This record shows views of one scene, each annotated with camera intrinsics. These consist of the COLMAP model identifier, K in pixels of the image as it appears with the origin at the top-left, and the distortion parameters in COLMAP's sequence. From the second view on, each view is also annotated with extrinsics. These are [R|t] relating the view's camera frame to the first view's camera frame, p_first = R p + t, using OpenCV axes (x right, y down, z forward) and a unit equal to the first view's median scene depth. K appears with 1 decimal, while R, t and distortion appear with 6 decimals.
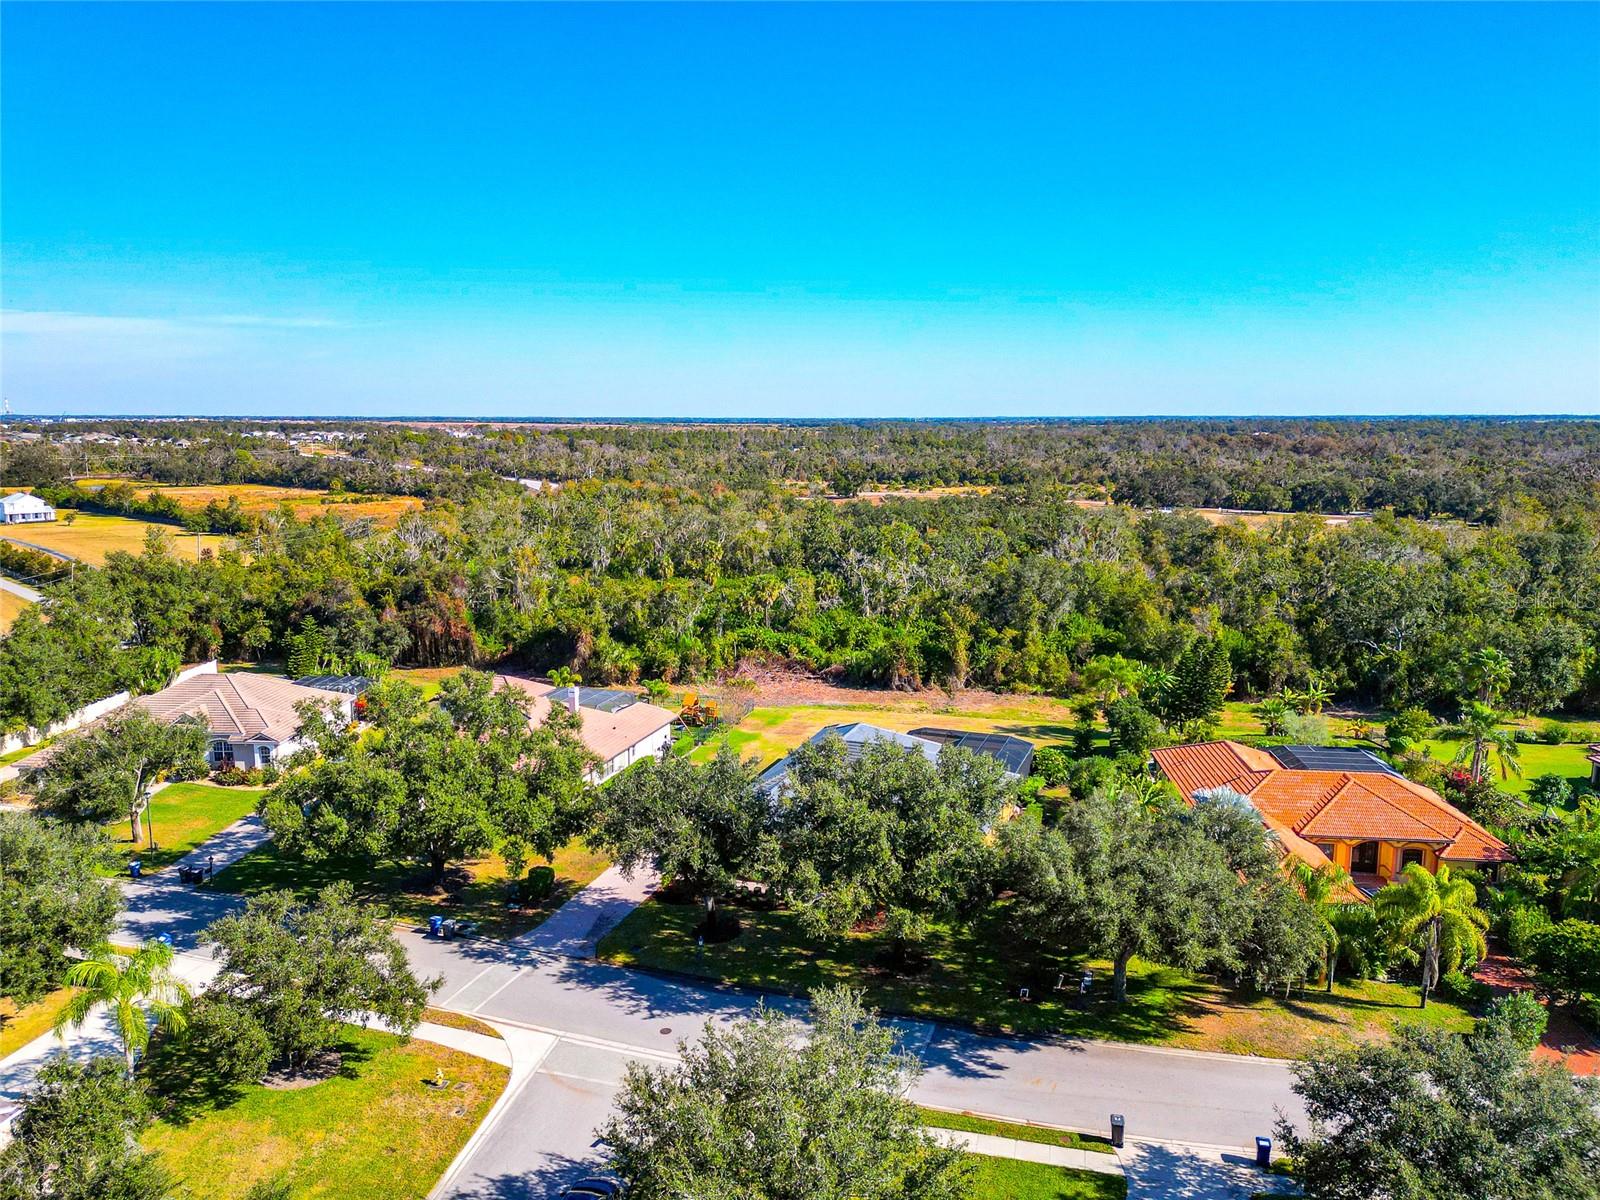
lens RADIAL K [[1140.2, 0, 795.5], [0, 1140.2, 560.4], [0, 0, 1]] dist [0.057929, -0.055364]
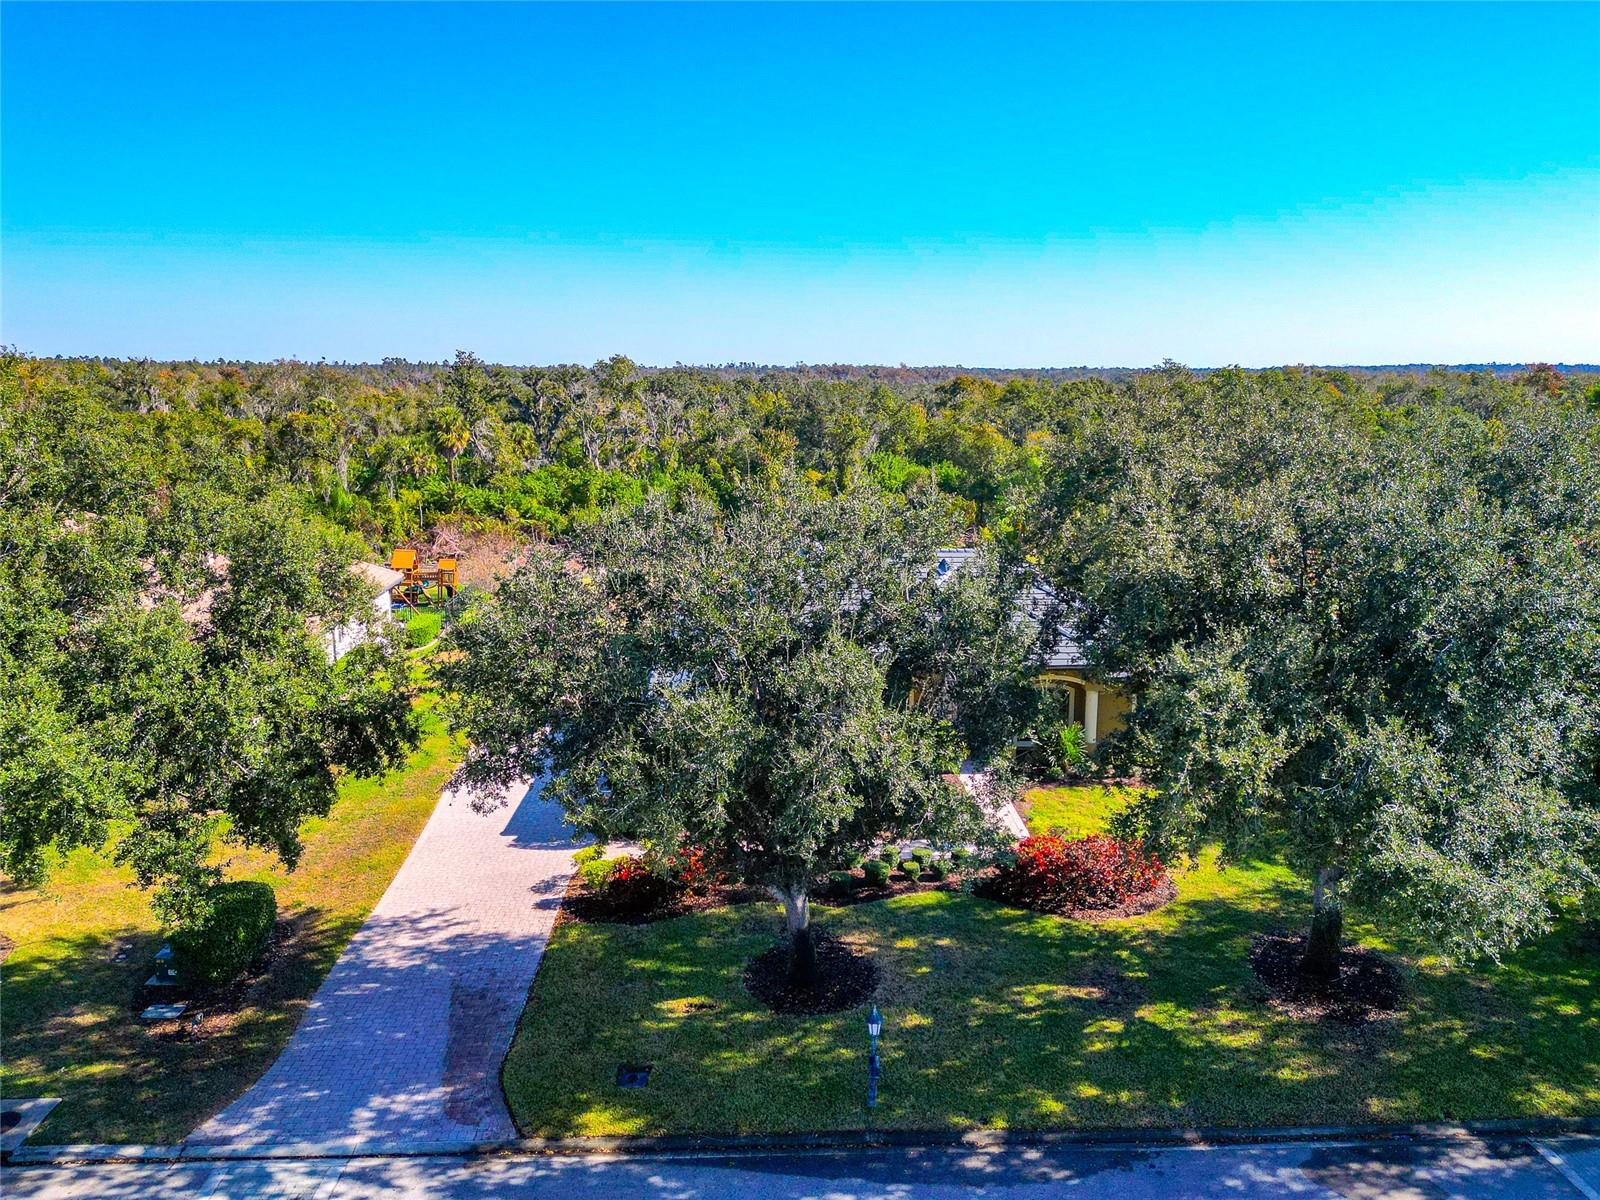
lens RADIAL K [[1140.2, 0, 795.5], [0, 1140.2, 560.4], [0, 0, 1]] dist [0.057929, -0.055364]
pose [[0.926450, -0.053355, 0.372618, -0.199439], [0.039639, 0.998228, 0.044379, 0.169557], [-0.374326, -0.026345, 0.926923, 0.650515]]
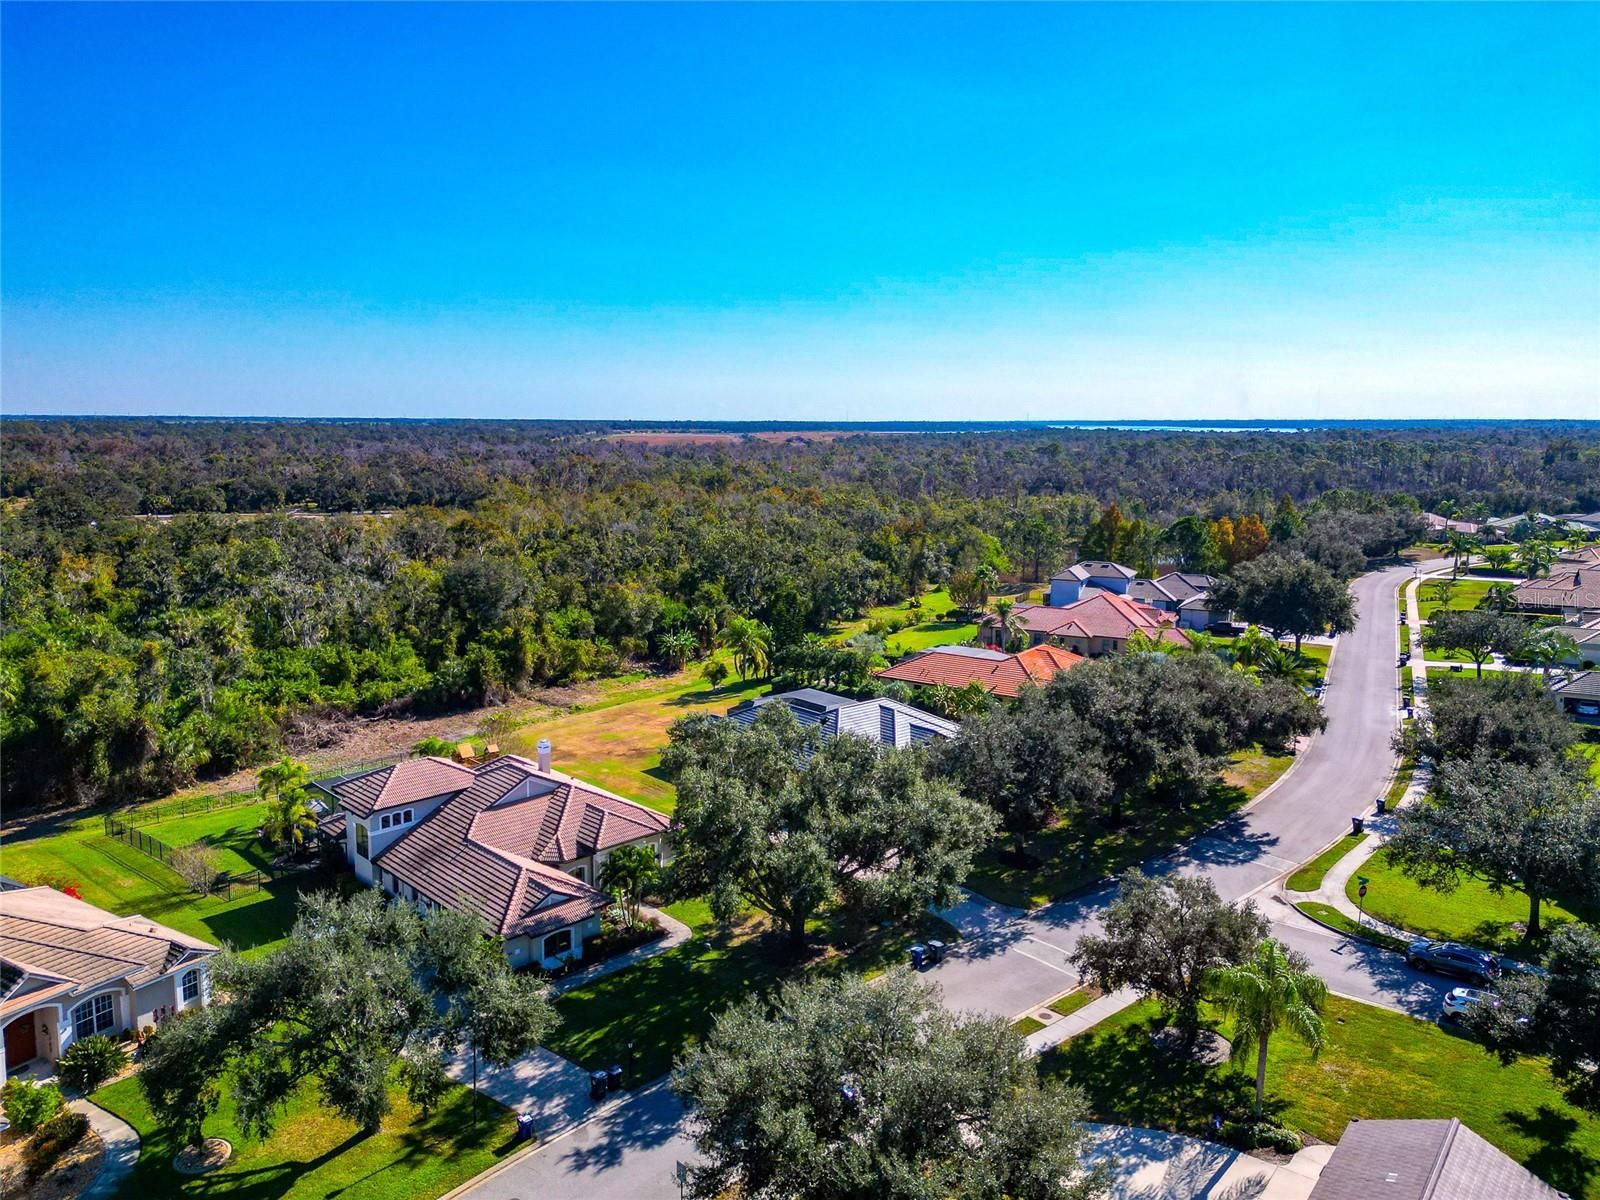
lens RADIAL K [[1120.1, 0, 800.0], [0, 1120.1, 600.0], [0, 0, 1]] dist [0.094756, -0.089841]
pose [[0.474745, -0.133052, 0.870008, -1.106522], [0.103523, 0.990087, 0.094925, -0.064034], [-0.874014, 0.045001, 0.483813, 0.623603]]
